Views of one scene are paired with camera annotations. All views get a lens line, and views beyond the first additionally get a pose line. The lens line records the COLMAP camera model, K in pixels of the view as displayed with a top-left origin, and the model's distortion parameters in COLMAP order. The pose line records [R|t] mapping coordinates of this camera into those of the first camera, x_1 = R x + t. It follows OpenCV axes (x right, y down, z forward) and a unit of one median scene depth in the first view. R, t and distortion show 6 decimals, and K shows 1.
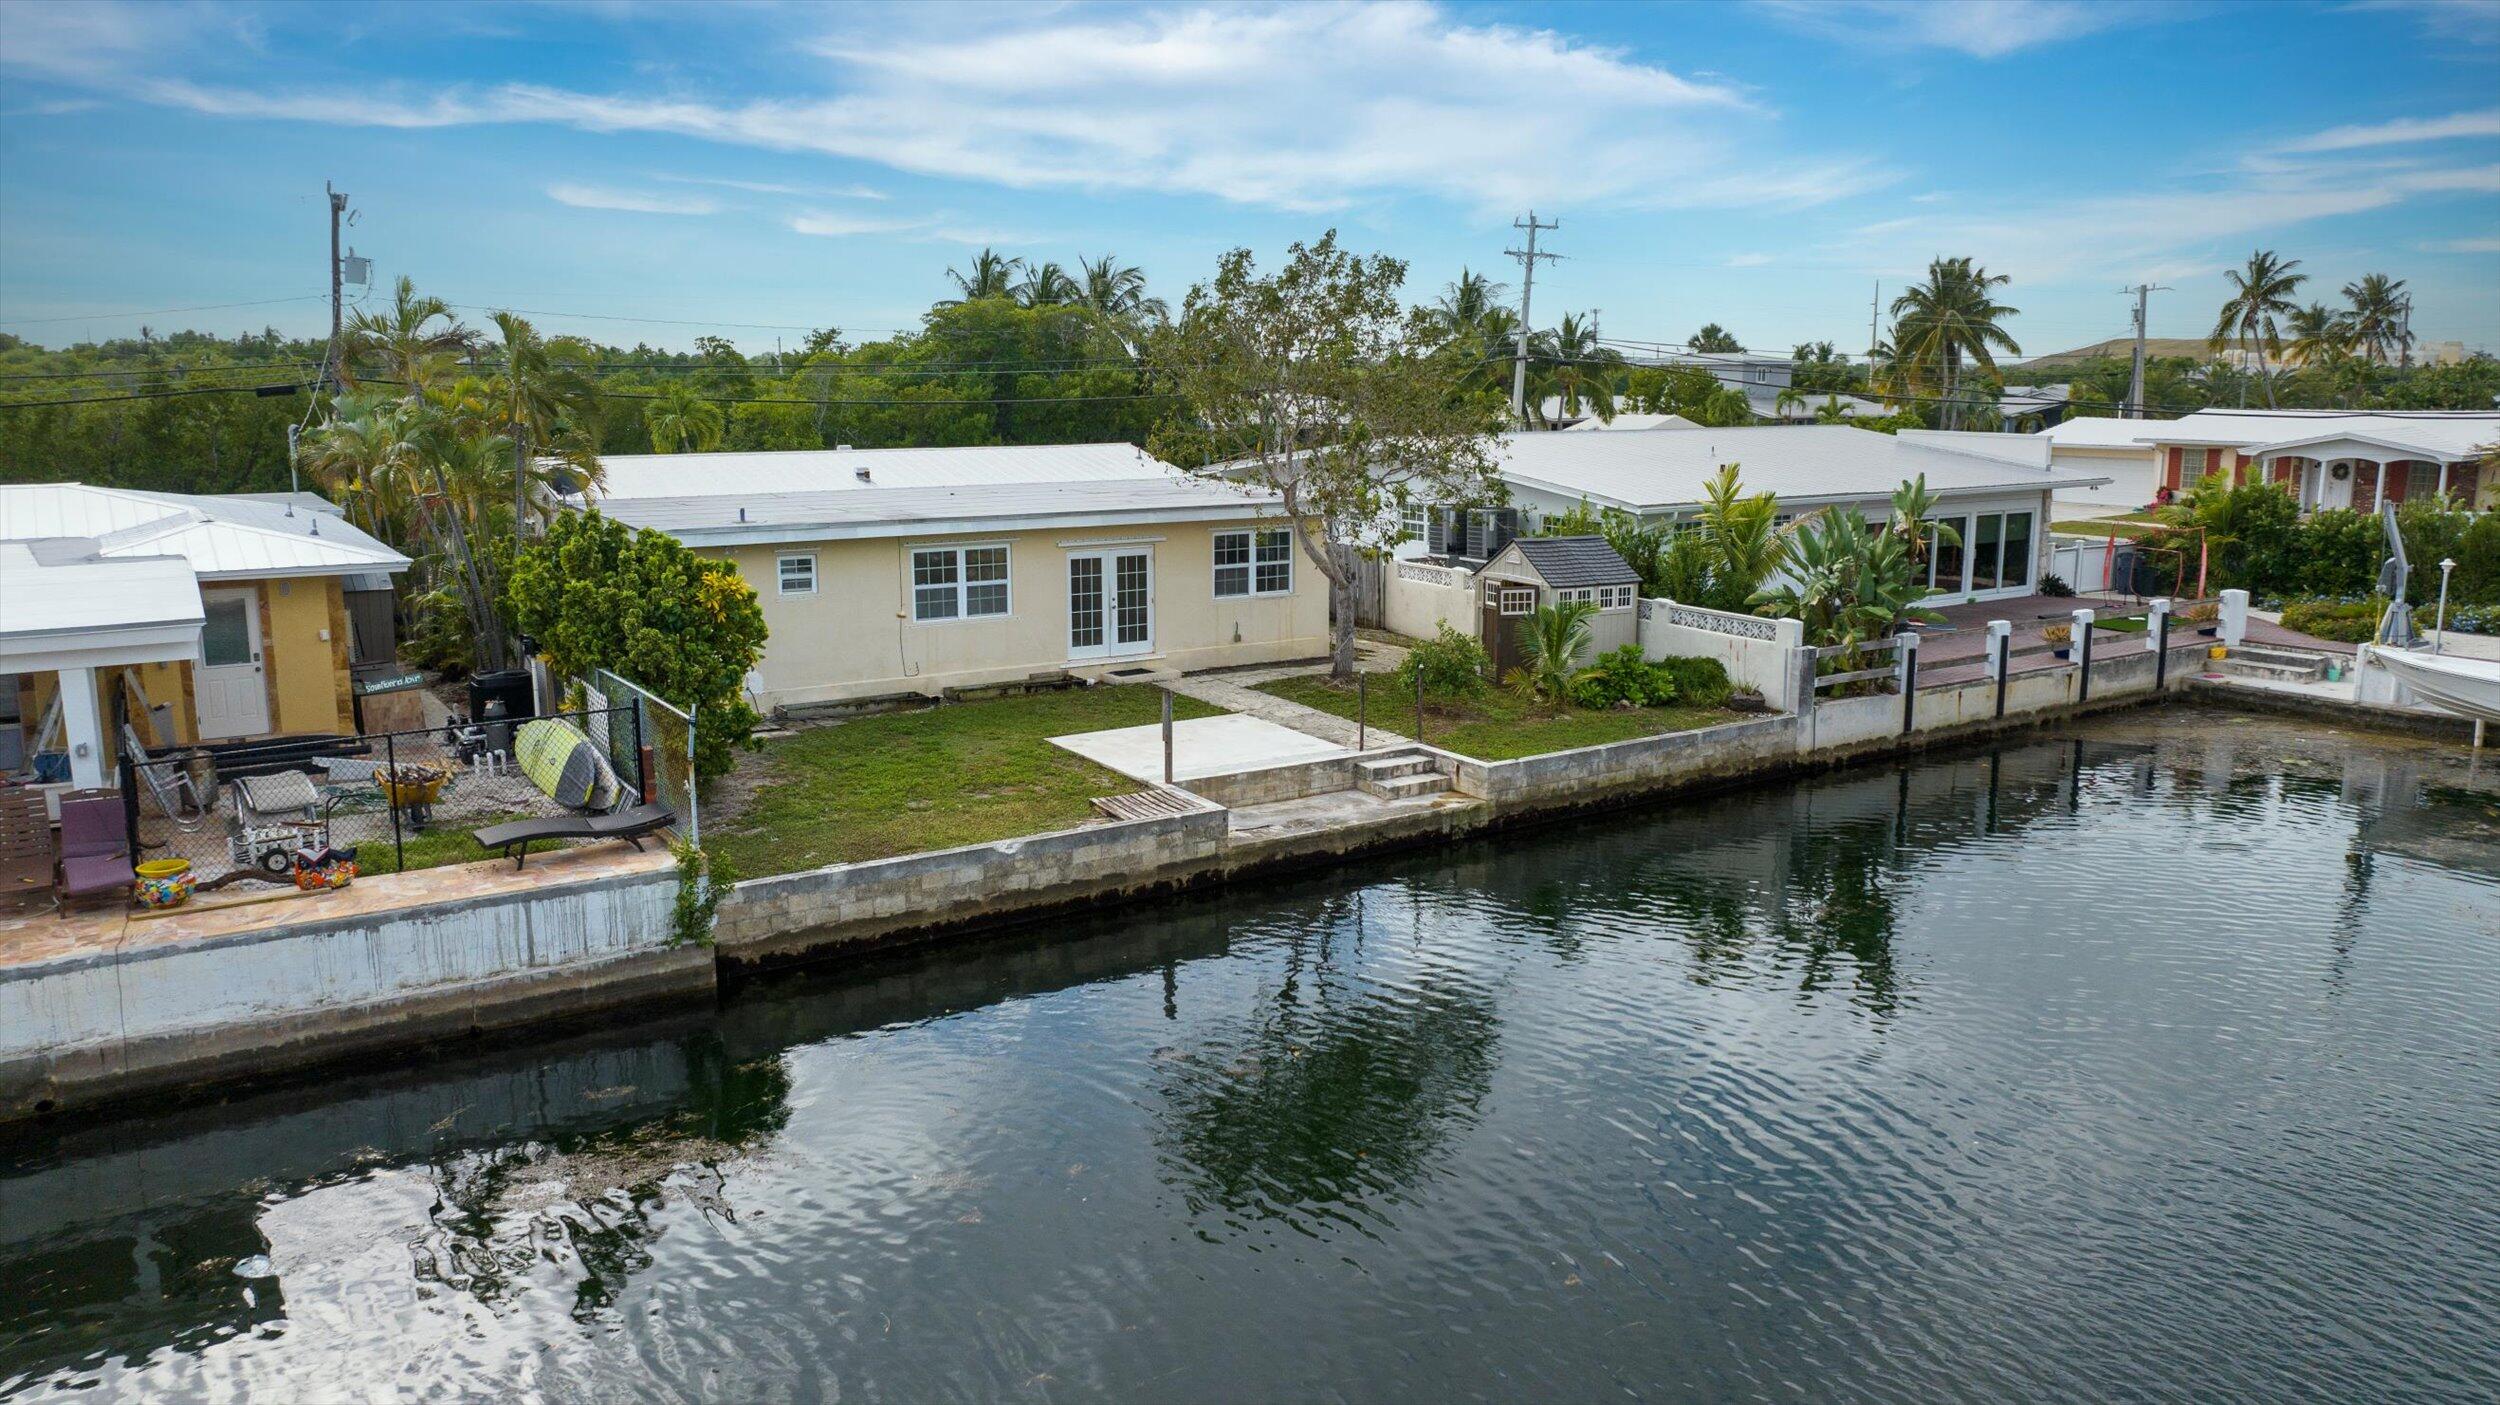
lens RADIAL K [[1761.3, 0, 1250.0], [0, 1761.3, 702.5], [0, 0, 1]] dist [-0.013996, 0.003174]
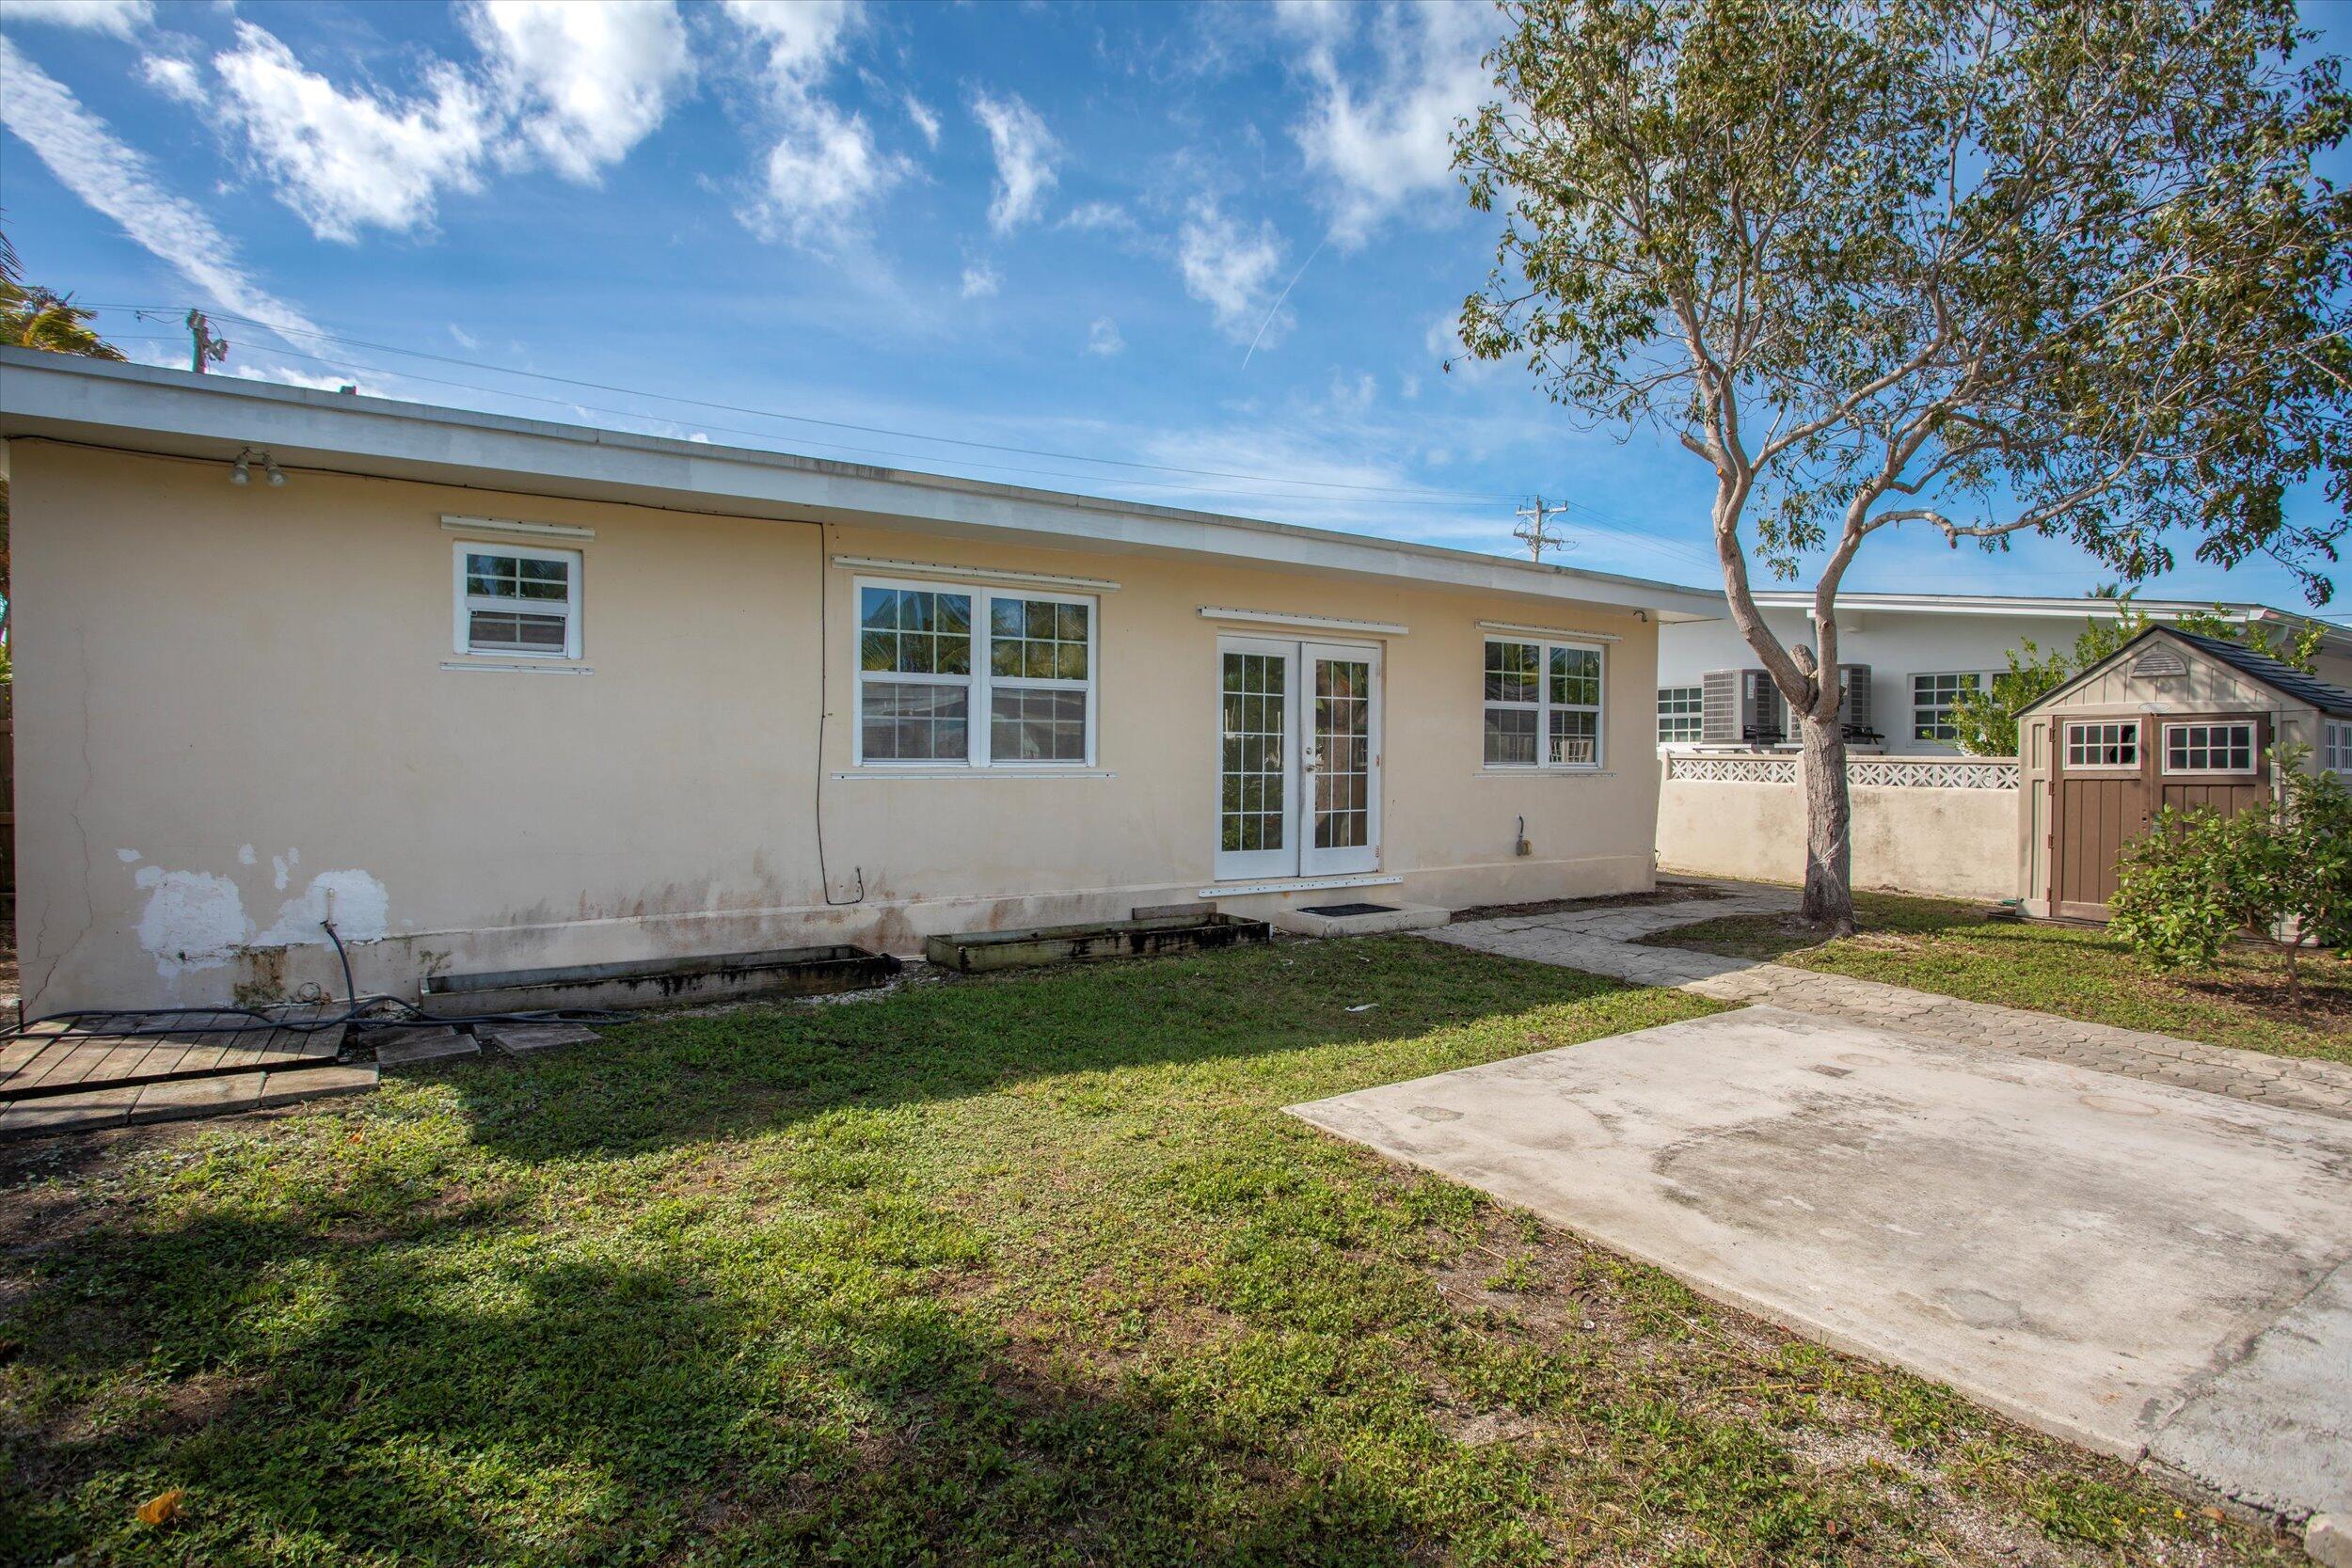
lens RADIAL K [[1244.2, 0, 1180.6], [0, 1244.2, 795.6], [0, 0, 1]] dist [-0.041664, 0.000305]
pose [[0.999850, 0.002444, 0.017173, -0.143152], [0.000249, 0.987898, -0.155107, 0.003963], [-0.017345, 0.155088, 0.987748, 0.841779]]
